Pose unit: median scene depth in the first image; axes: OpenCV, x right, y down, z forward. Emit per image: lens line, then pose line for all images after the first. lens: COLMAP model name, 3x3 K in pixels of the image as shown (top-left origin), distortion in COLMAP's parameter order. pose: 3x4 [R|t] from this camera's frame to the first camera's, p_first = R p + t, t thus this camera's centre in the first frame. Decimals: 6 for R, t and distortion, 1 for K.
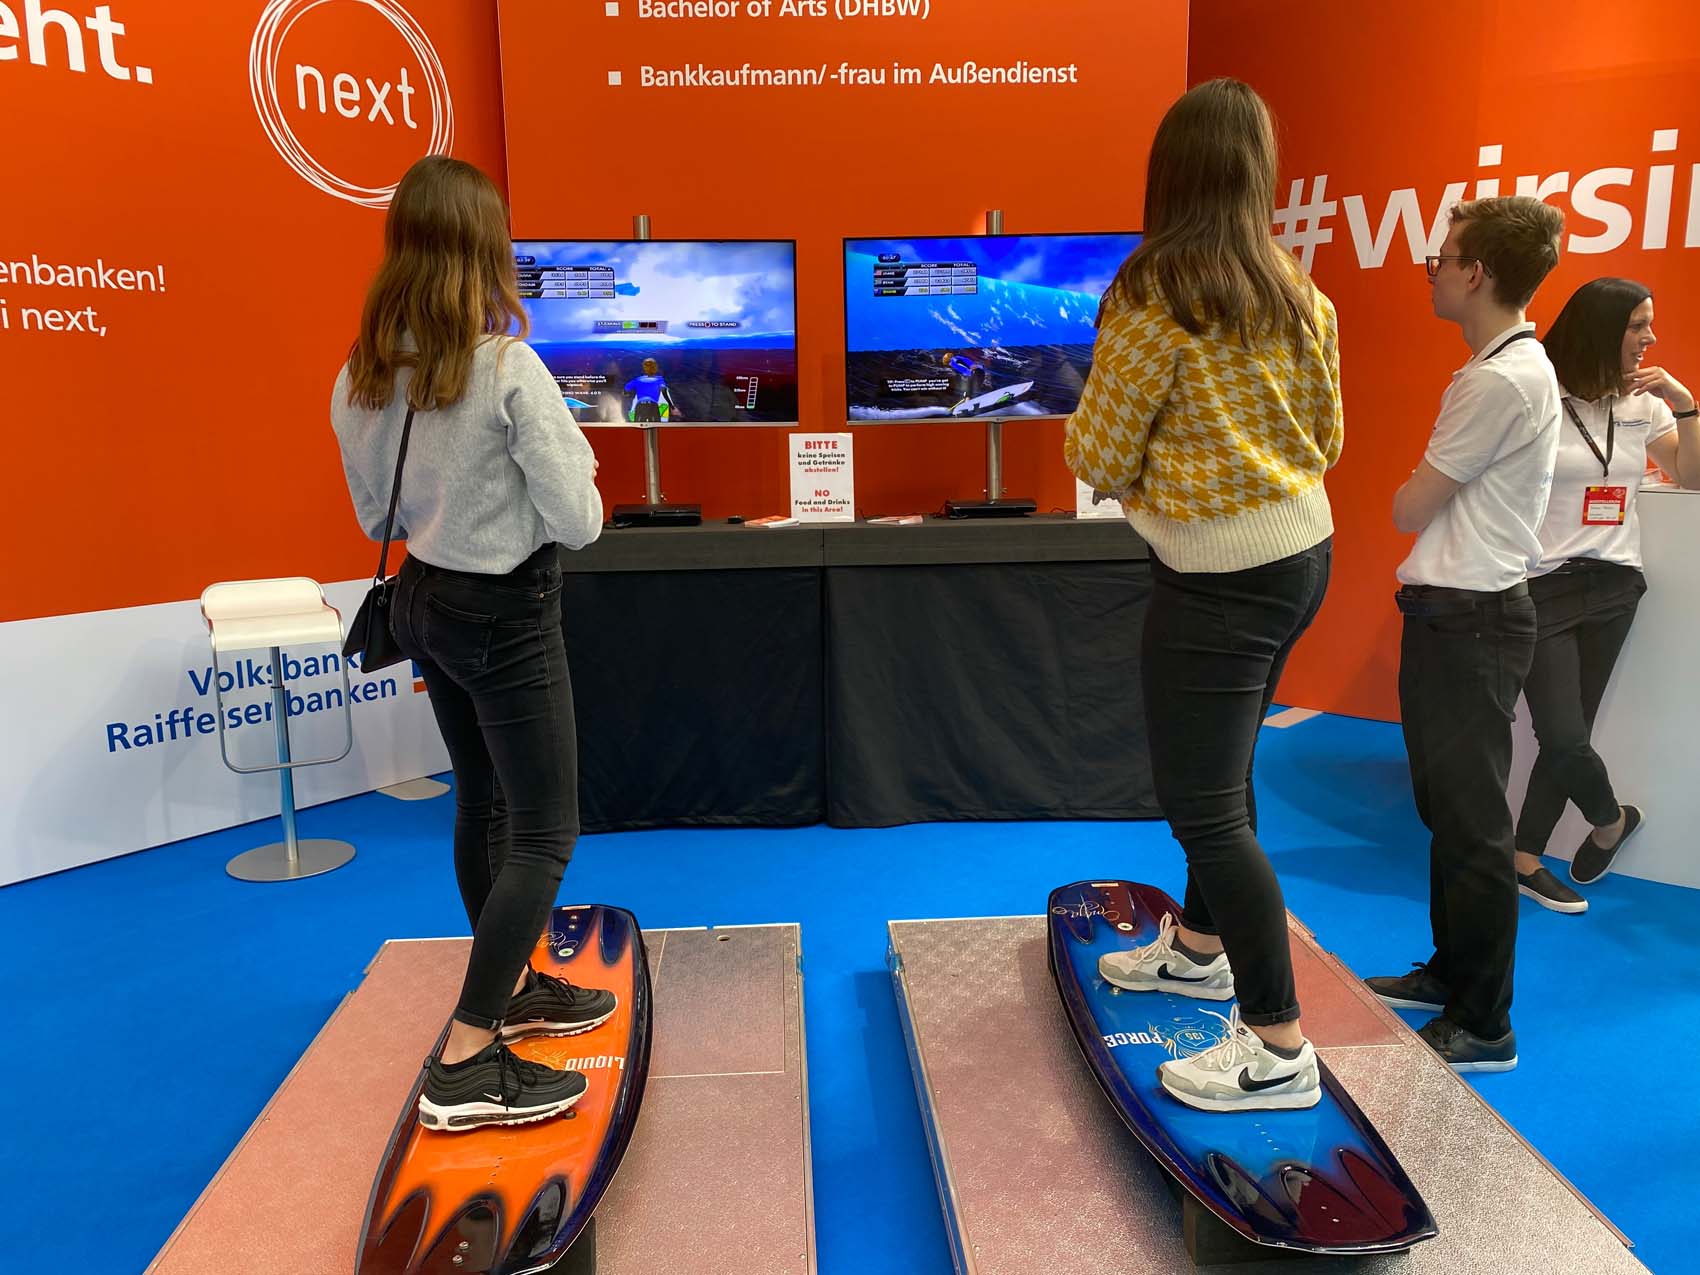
lens RADIAL K [[1304.3, 0, 843.2], [0, 1304.3, 654.3], [0, 0, 1]] dist [0.017481, -0.003539]
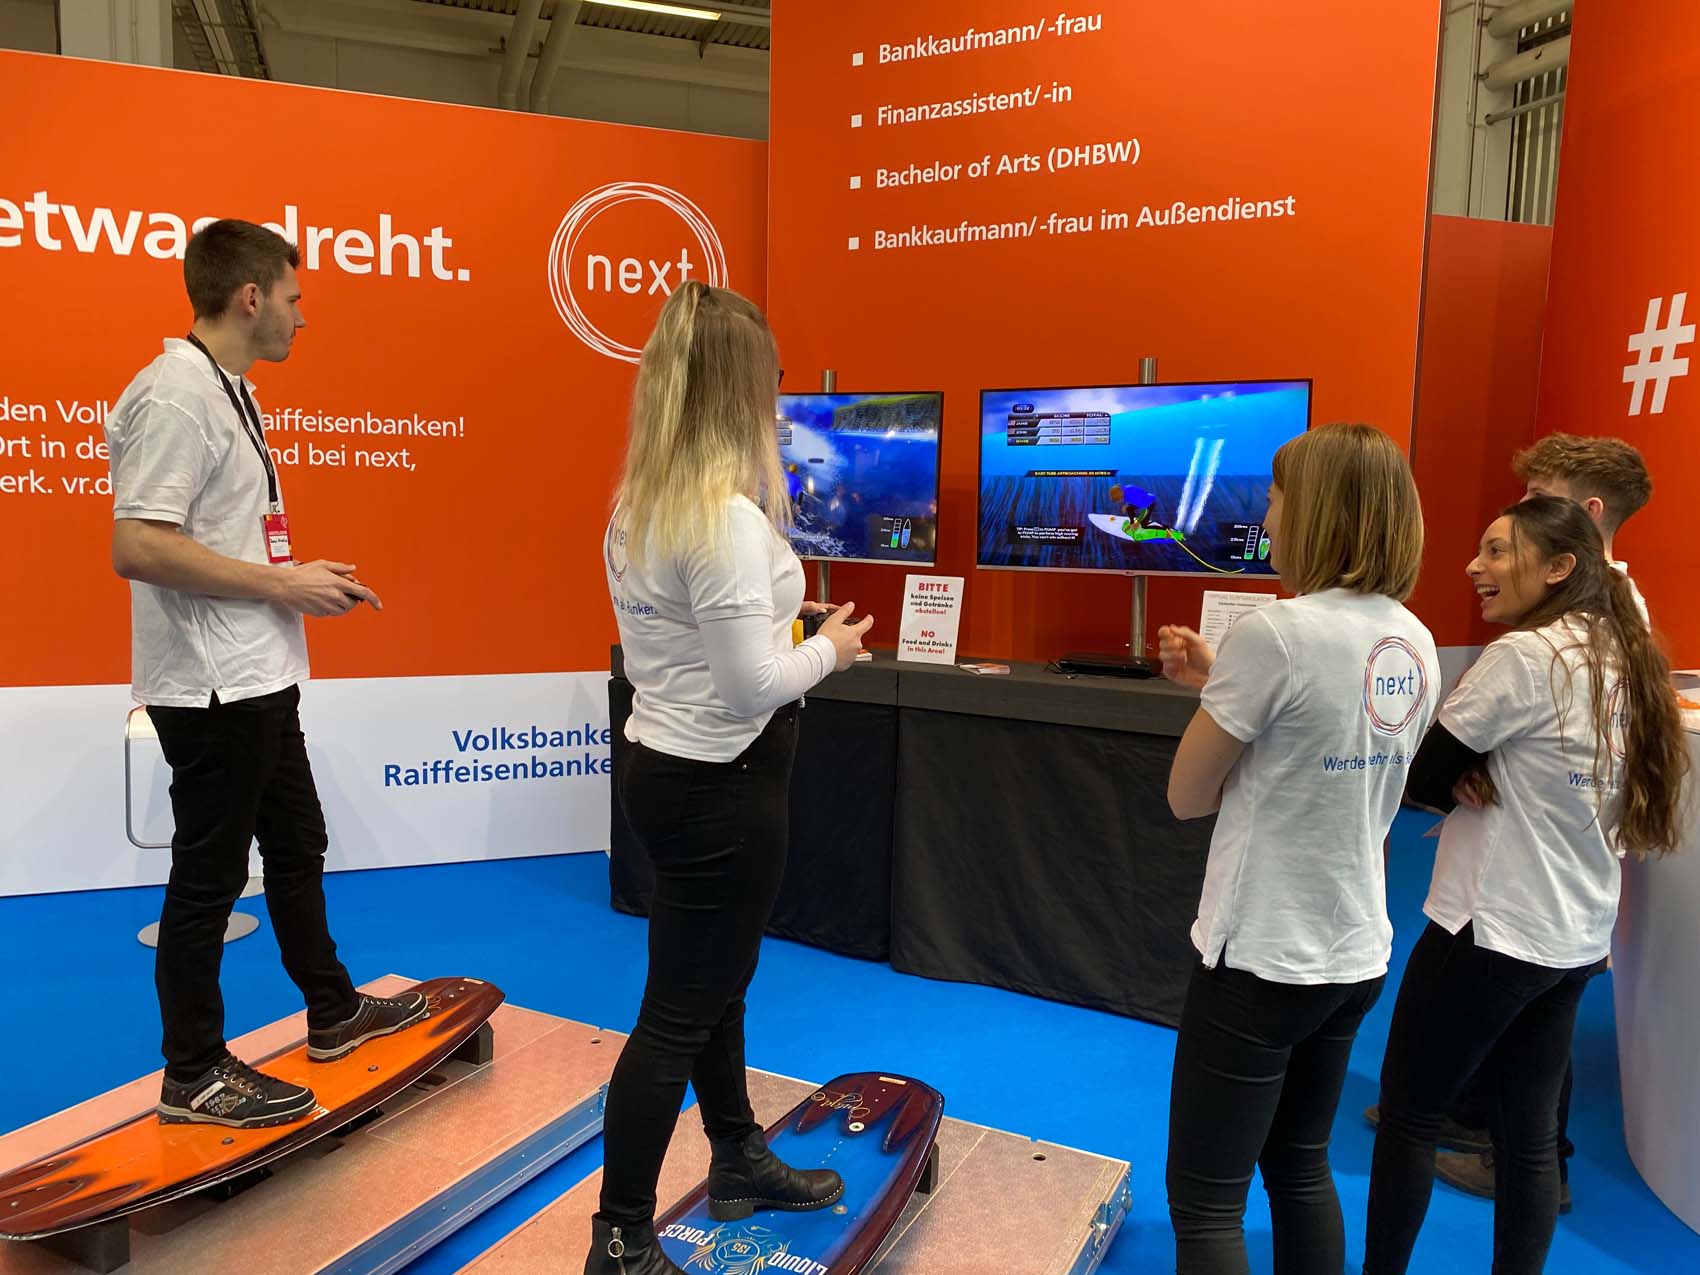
lens RADIAL K [[1290.9, 0, 843.2], [0, 1290.9, 644.2], [0, 0, 1]] dist [0.022578, -0.011806]
pose [[0.860843, 0.093564, -0.500195, 0.423323], [-0.129368, 0.990895, -0.037292, -0.069619], [0.492152, 0.096812, 0.865109, 0.095471]]
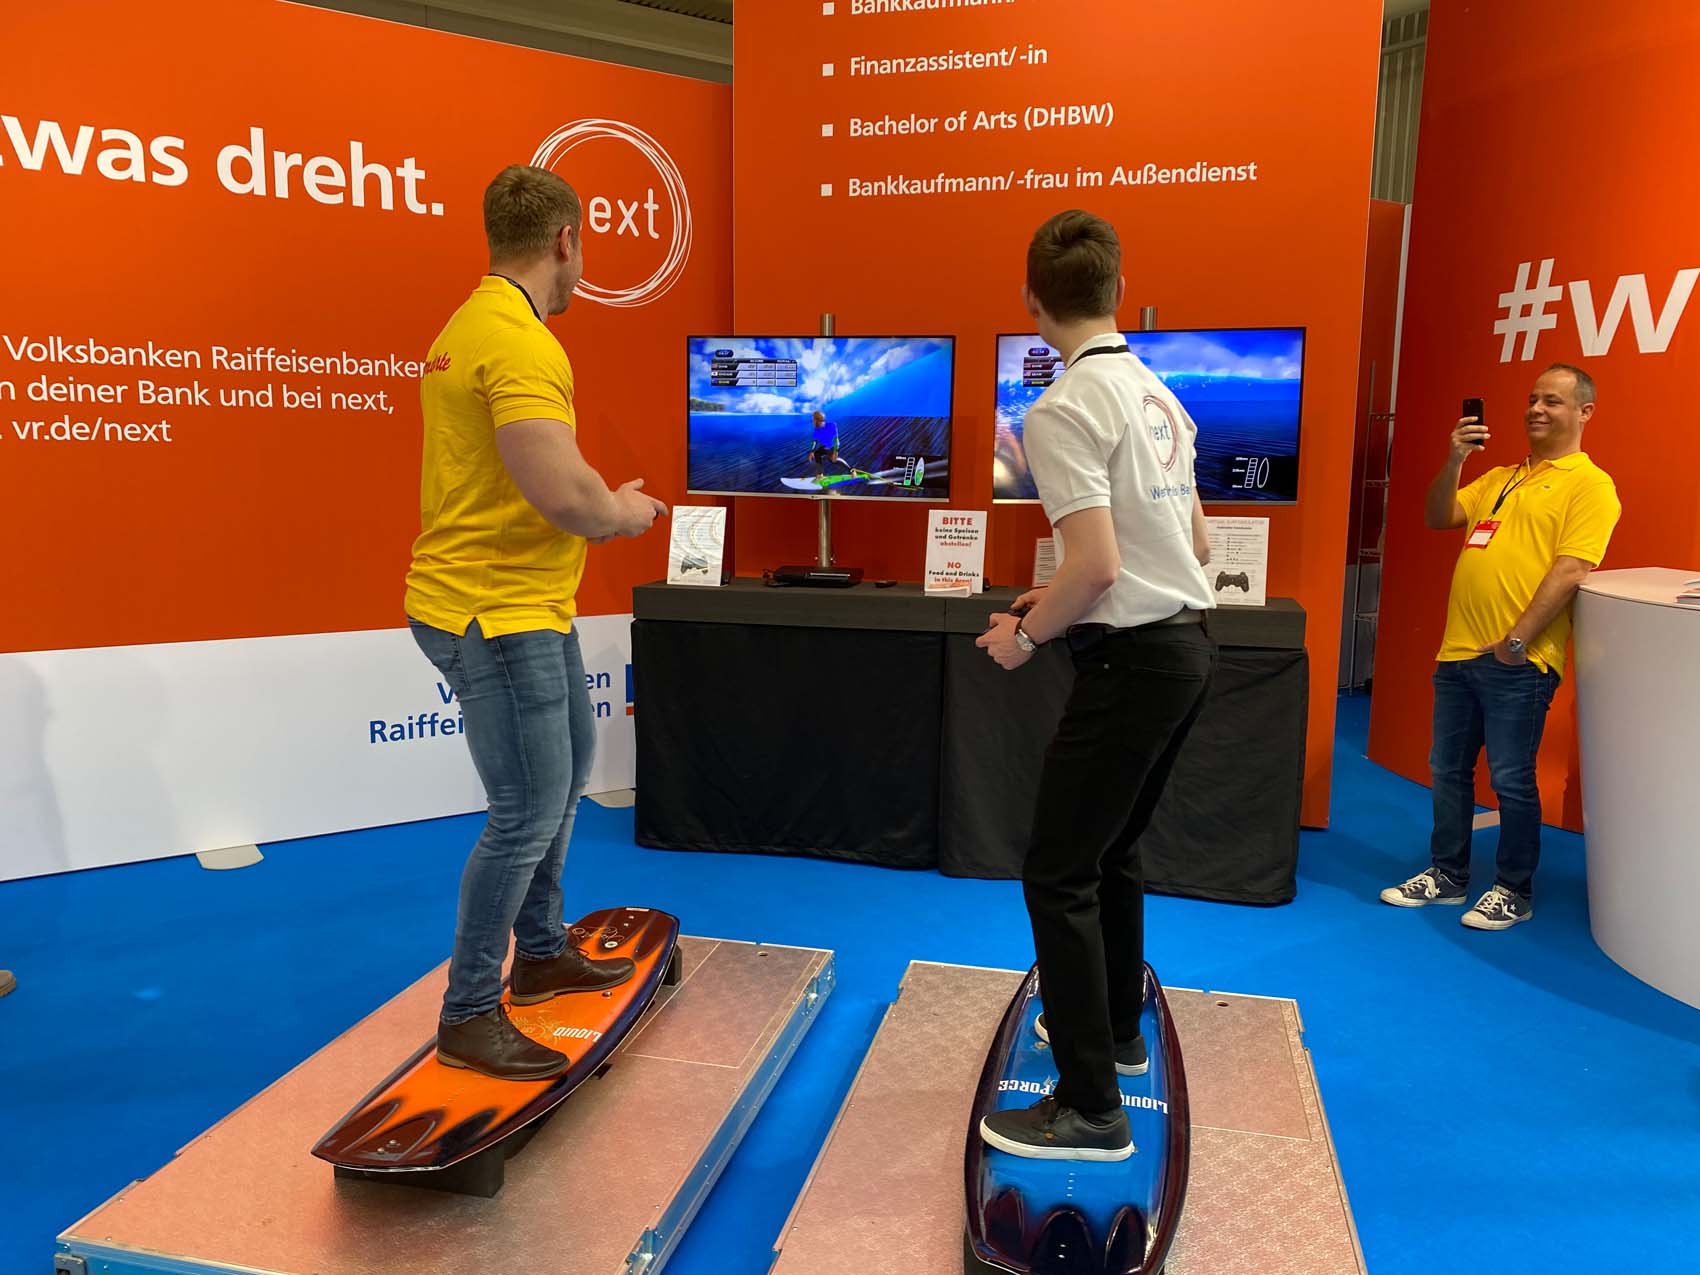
lens RADIAL K [[1298.7, 0, 840.2], [0, 1298.7, 651.7], [0, 0, 1]] dist [0.014750, 0.004796]
pose [[0.956531, 0.071677, -0.282685, 0.198047], [-0.080908, 0.996498, -0.021101, -0.020513], [0.280183, 0.043056, 0.958981, -0.063812]]
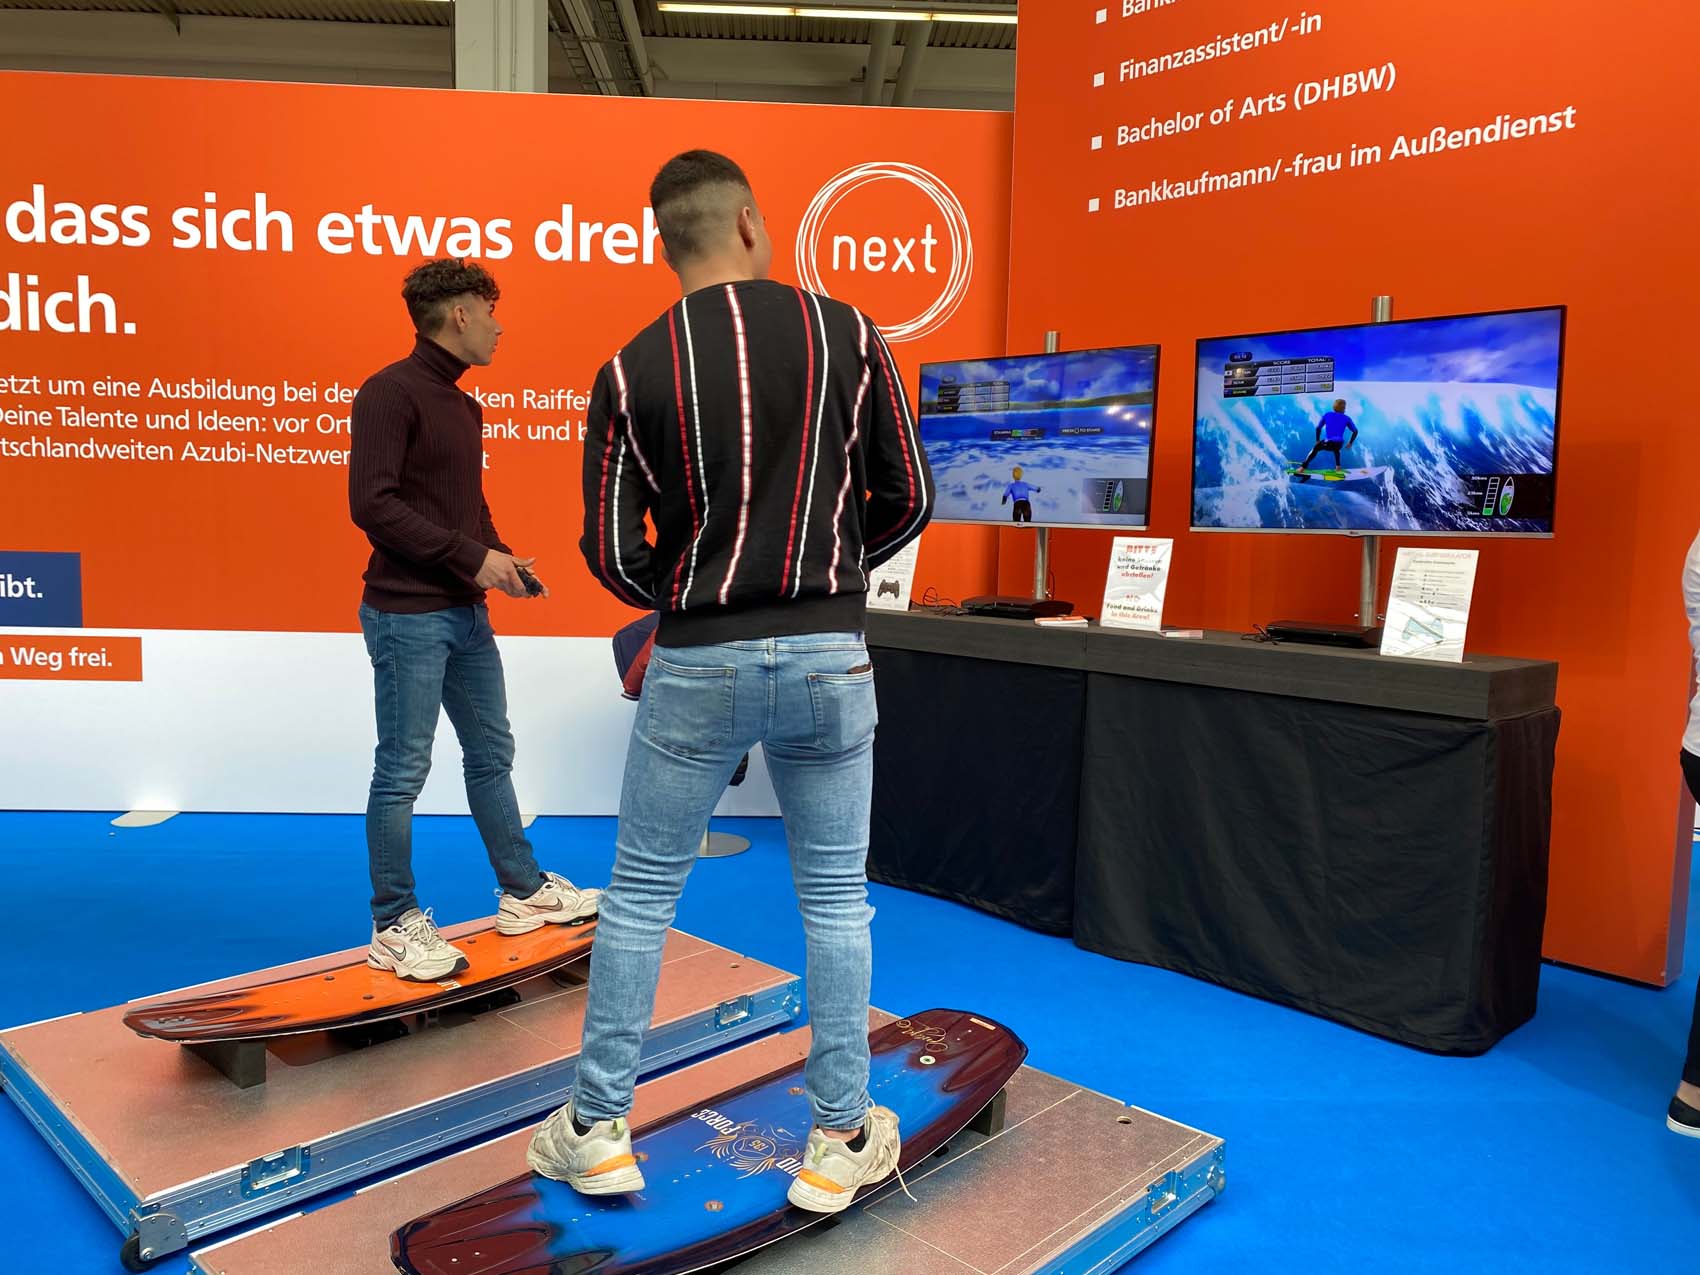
lens RADIAL K [[1290.9, 0, 843.2], [0, 1290.9, 644.2], [0, 0, 1]] dist [0.022578, -0.011806]
pose [[0.678467, 0.106888, -0.726814, 0.531130], [-0.169420, 0.985455, -0.013226, -0.041951], [0.714829, 0.132110, 0.686707, 0.190065]]
